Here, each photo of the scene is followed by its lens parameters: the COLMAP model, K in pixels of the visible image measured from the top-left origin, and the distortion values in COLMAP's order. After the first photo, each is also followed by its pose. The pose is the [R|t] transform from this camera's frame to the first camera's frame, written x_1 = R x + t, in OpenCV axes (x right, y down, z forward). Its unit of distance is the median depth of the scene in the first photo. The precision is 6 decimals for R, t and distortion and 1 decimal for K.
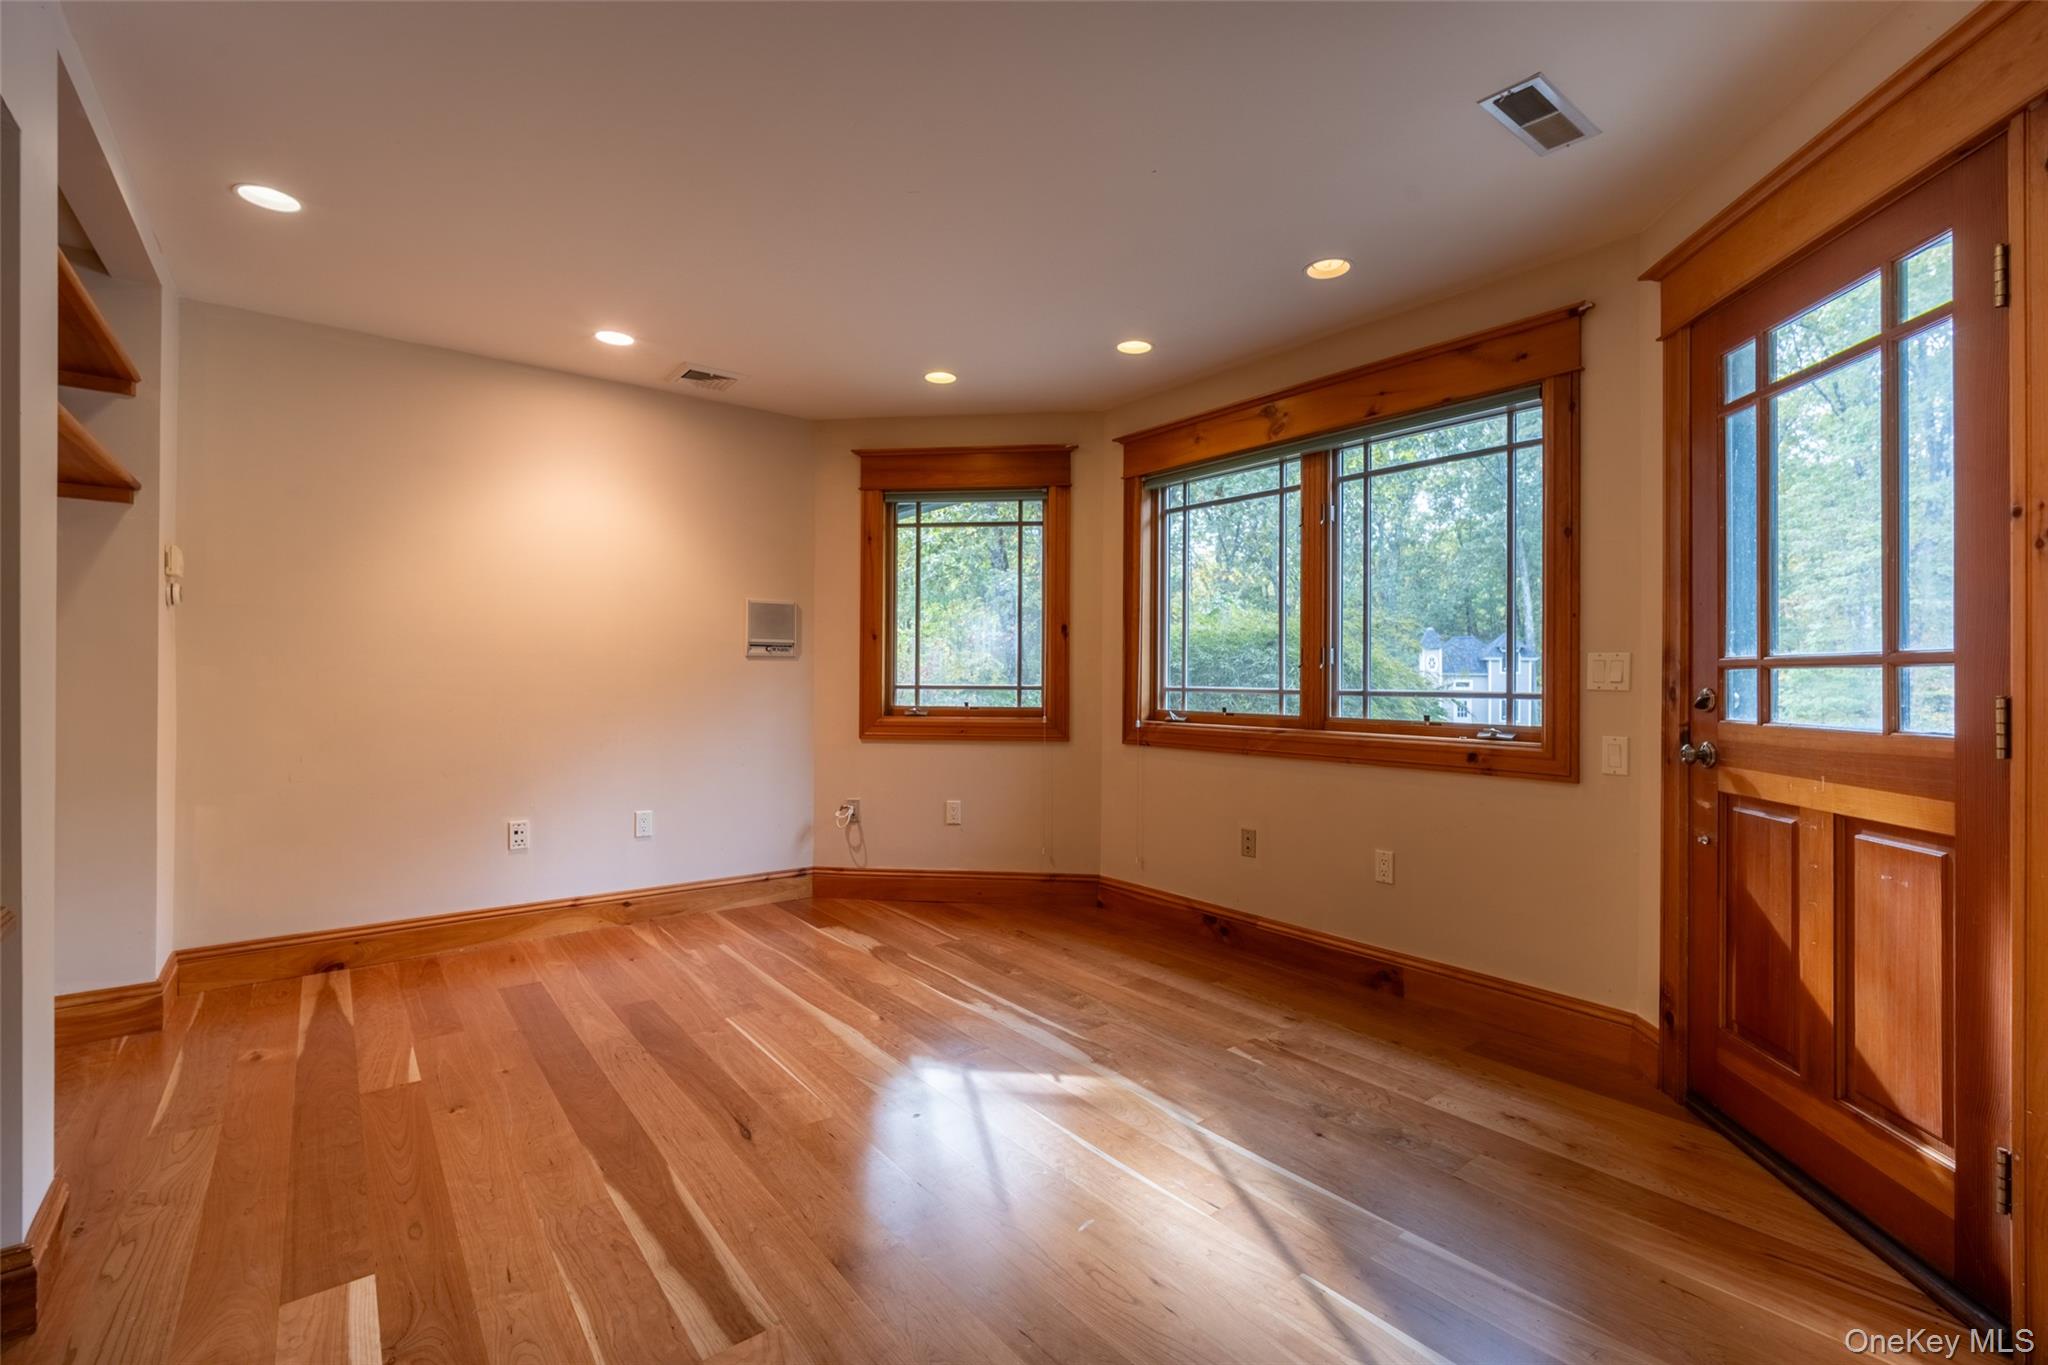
lens RADIAL K [[893.3, 0, 1015.9], [0, 893.3, 676.5], [0, 0, 1]] dist [-0.012510, 0.004097]
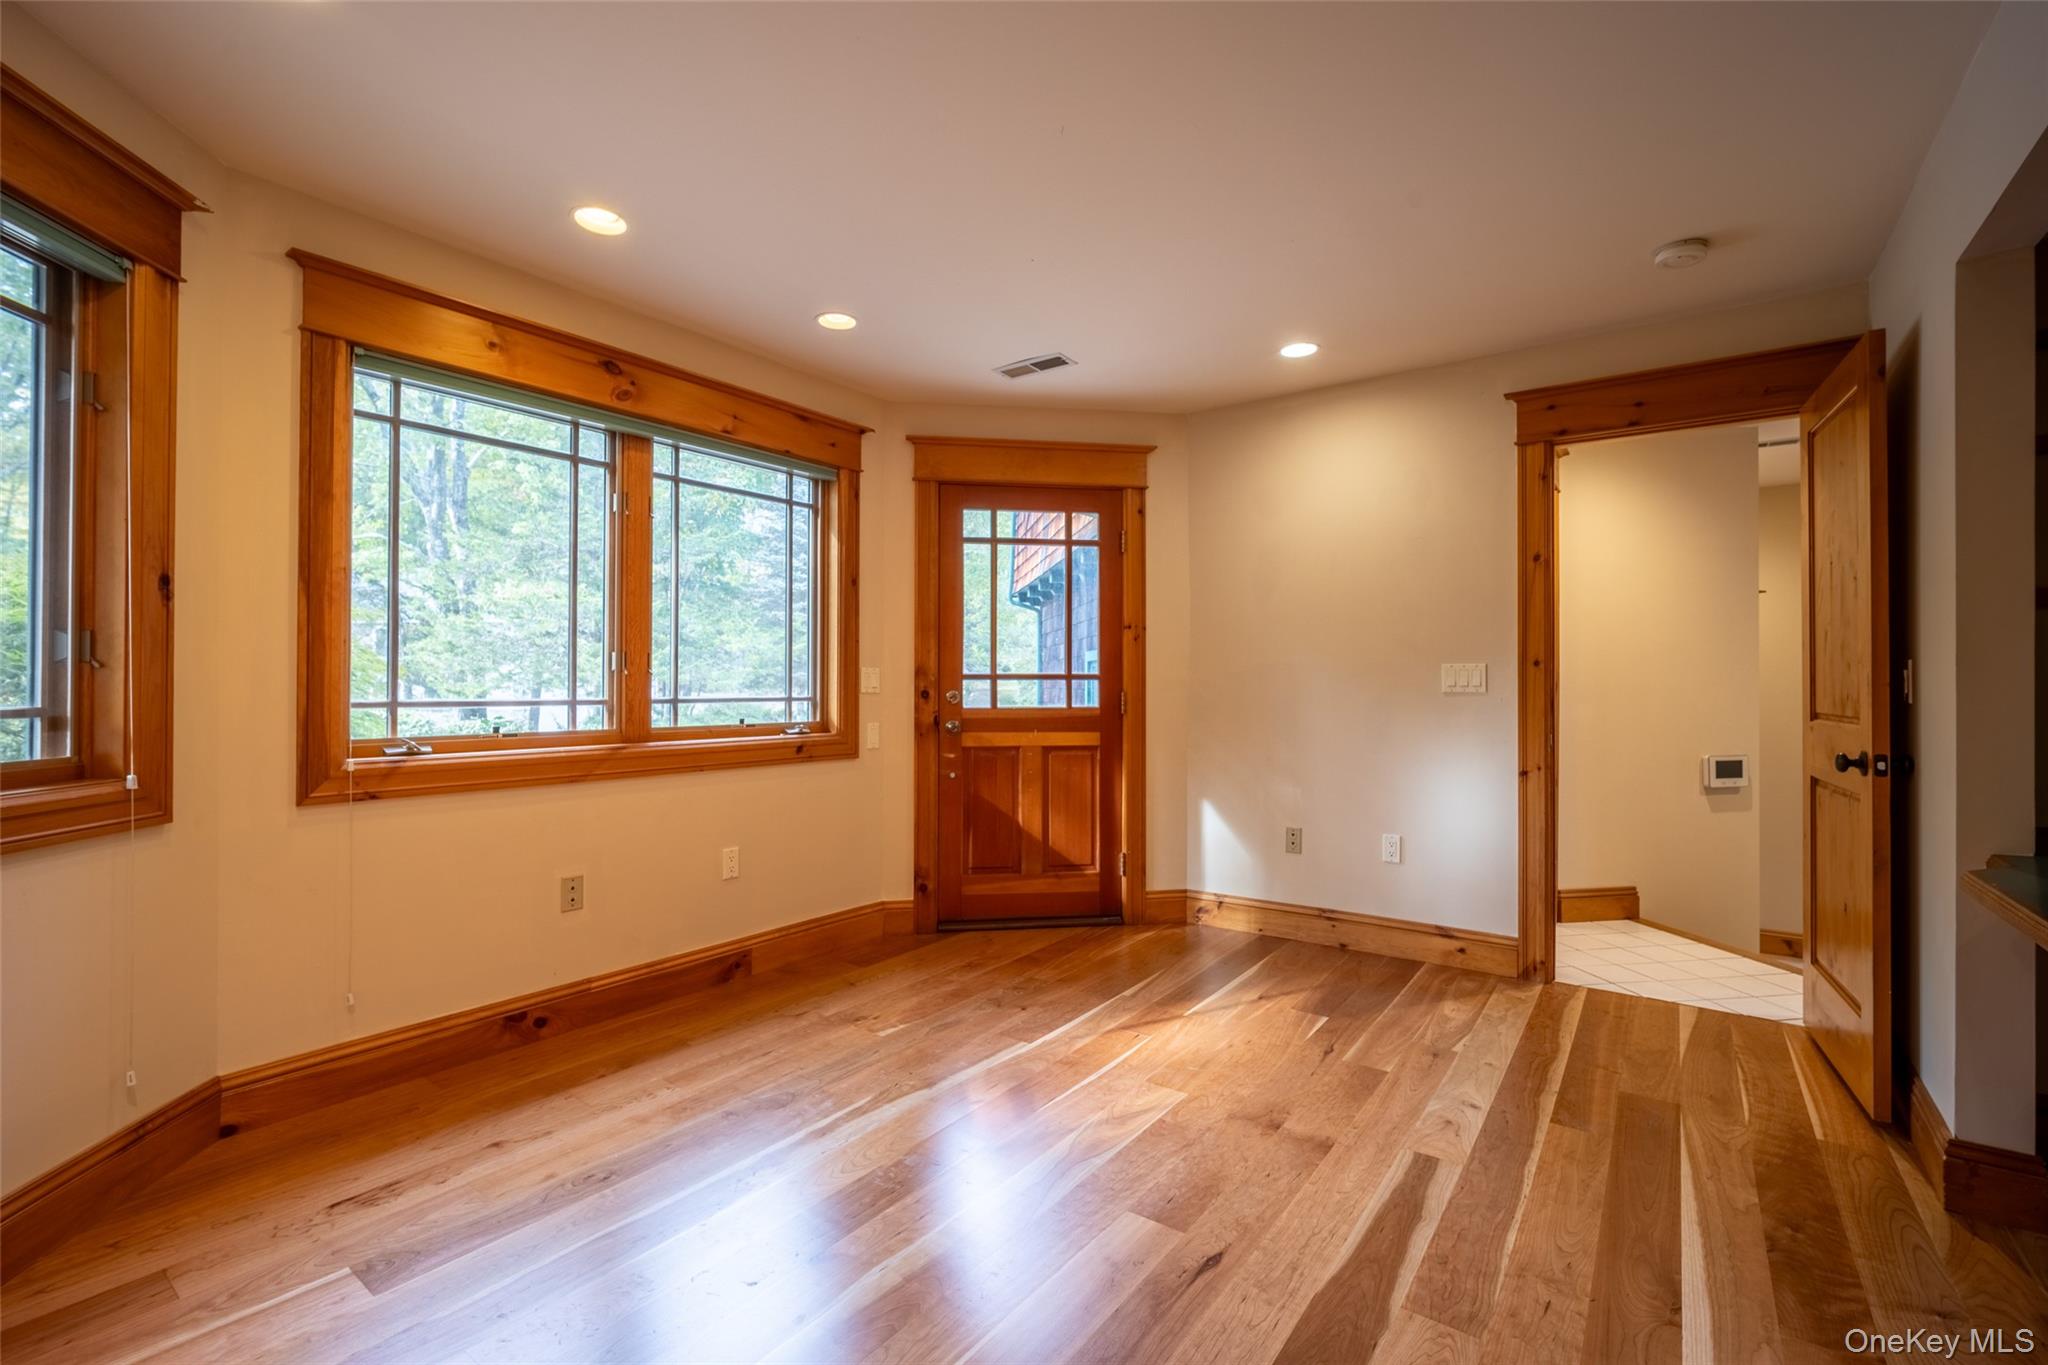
lens RADIAL K [[893.3, 0, 1034.2], [0, 893.3, 682.6], [0, 0, 1]] dist [-0.012510, 0.004097]
pose [[-0.279017, -0.002994, 0.960282, -0.863249], [-0.003679, 0.999991, 0.002049, -0.006290], [-0.960279, -0.002961, -0.279025, 1.161931]]
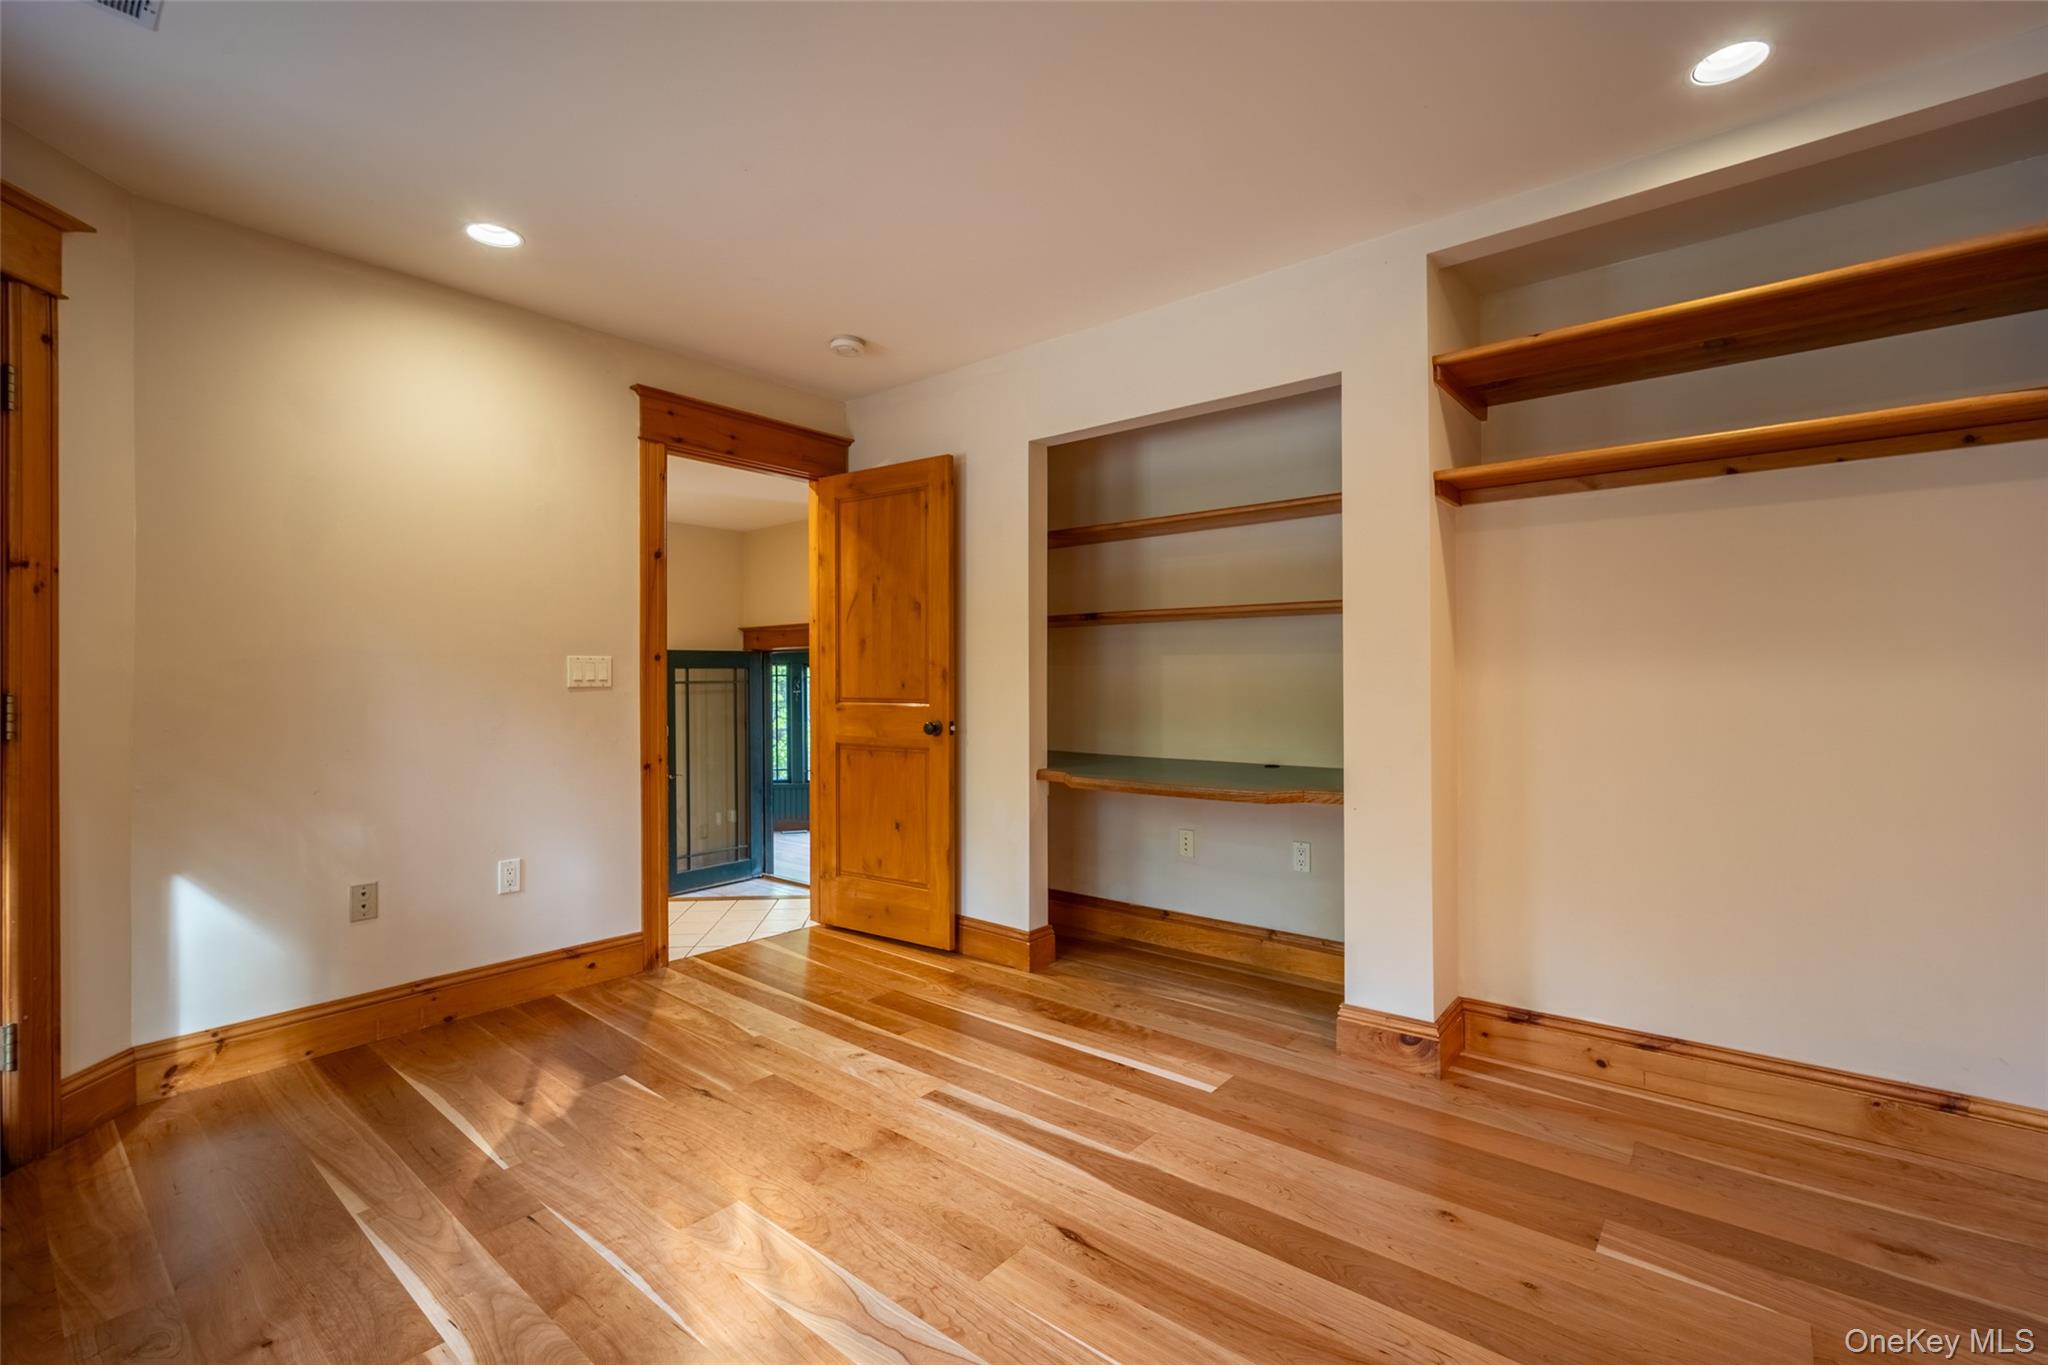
lens RADIAL K [[893.3, 0, 1021.8], [0, 893.3, 680.1], [0, 0, 1]] dist [-0.012510, 0.004097]
pose [[-0.975885, -0.001853, -0.218279, -0.064931], [-0.001466, 0.999997, -0.001934, 0.000570], [0.218282, -0.001567, -0.975884, 1.515003]]
